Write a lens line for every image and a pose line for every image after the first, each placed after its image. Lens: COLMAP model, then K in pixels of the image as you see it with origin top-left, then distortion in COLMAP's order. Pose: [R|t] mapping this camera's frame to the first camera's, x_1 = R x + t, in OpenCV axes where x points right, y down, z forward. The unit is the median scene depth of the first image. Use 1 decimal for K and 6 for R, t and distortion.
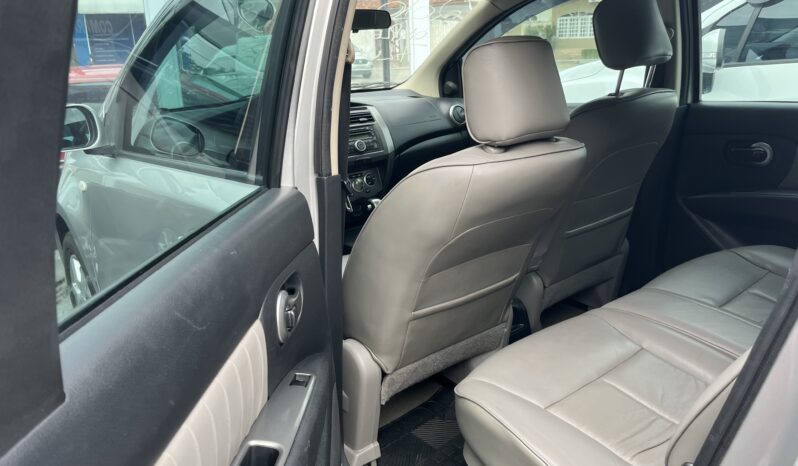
lens RADIAL K [[591.4, 0, 412.9], [0, 591.4, 246.3], [0, 0, 1]] dist [0.006496, -0.000455]
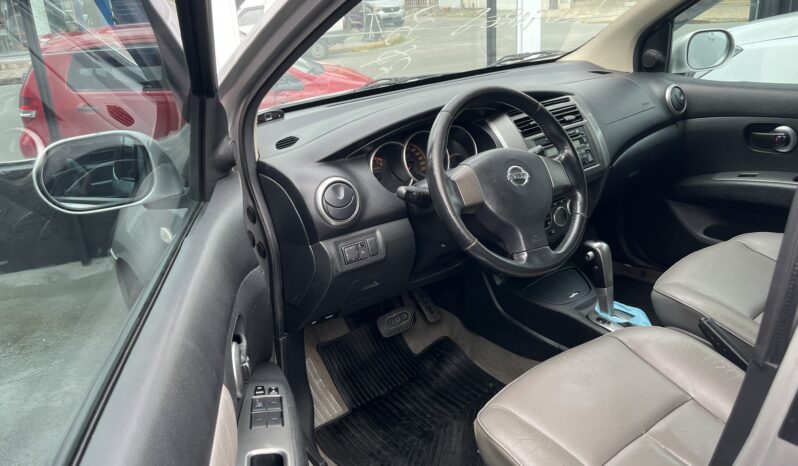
lens RADIAL K [[612.2, 0, 398.6], [0, 612.2, 222.1], [0, 0, 1]] dist [0.014825, -0.005794]
pose [[0.998306, -0.009932, -0.057330, -0.229922], [0.012015, 0.999276, 0.036091, -0.121409], [0.056930, -0.036719, 0.997703, 0.292443]]
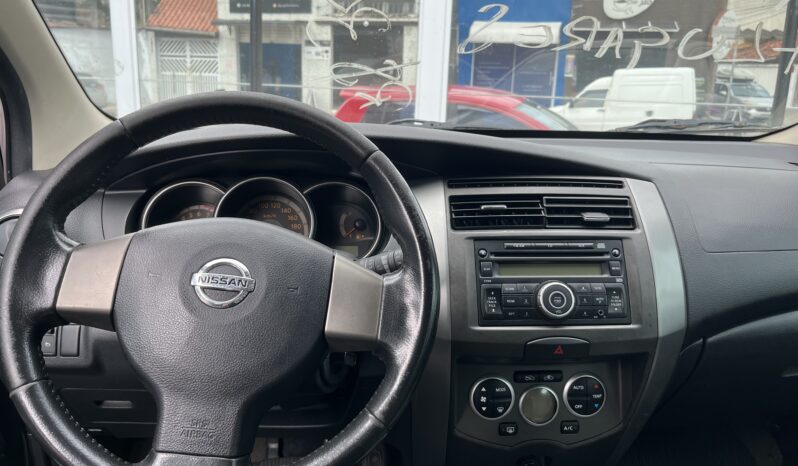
lens RADIAL K [[612.2, 0, 398.6], [0, 612.2, 222.1], [0, 0, 1]] dist [0.014825, -0.005794]
pose [[0.809691, 0.181504, -0.558084, 0.017252], [-0.238742, 0.970597, -0.030711, -0.170015], [0.536100, 0.158104, 0.829216, 0.639905]]
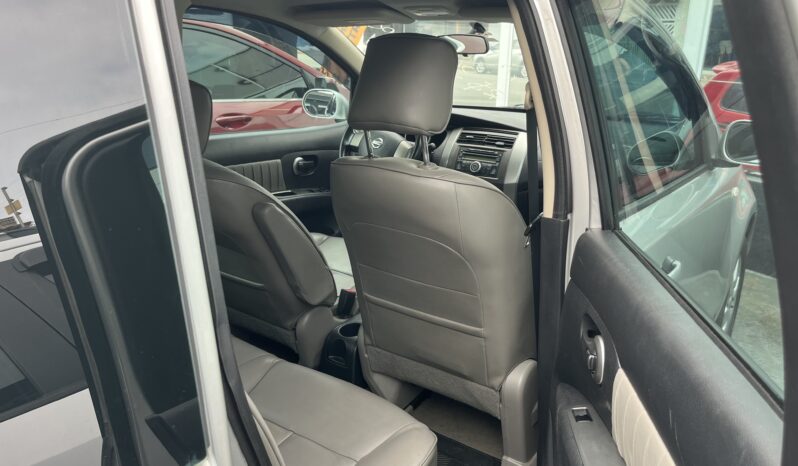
lens RADIAL K [[591.4, 0, 412.9], [0, 591.4, 246.3], [0, 0, 1]] dist [0.006496, -0.000455]
pose [[0.261064, 0.352988, -0.898468, 0.805148], [-0.332420, 0.906692, 0.259629, -0.259550], [0.906280, 0.230889, 0.354045, 0.540670]]
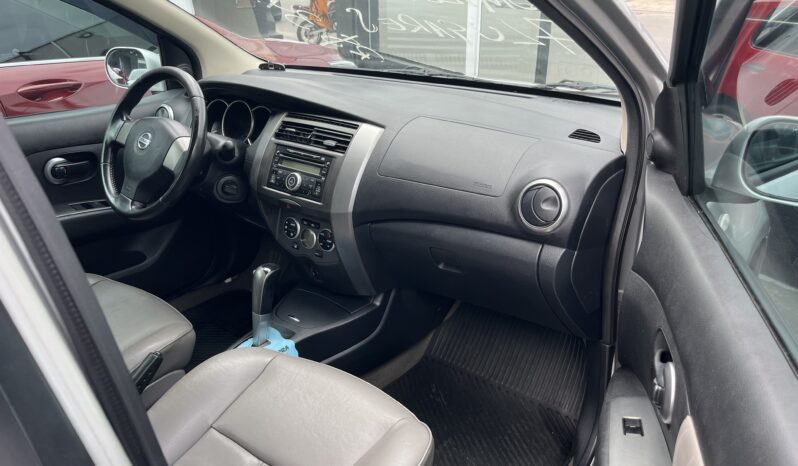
lens RADIAL K [[612.2, 0, 398.6], [0, 612.2, 222.1], [0, 0, 1]] dist [0.014825, -0.005794]
pose [[0.163788, 0.405169, -0.899451, 0.491573], [-0.304590, 0.887985, 0.344539, -0.364327], [0.938296, 0.217532, 0.268851, 0.891098]]
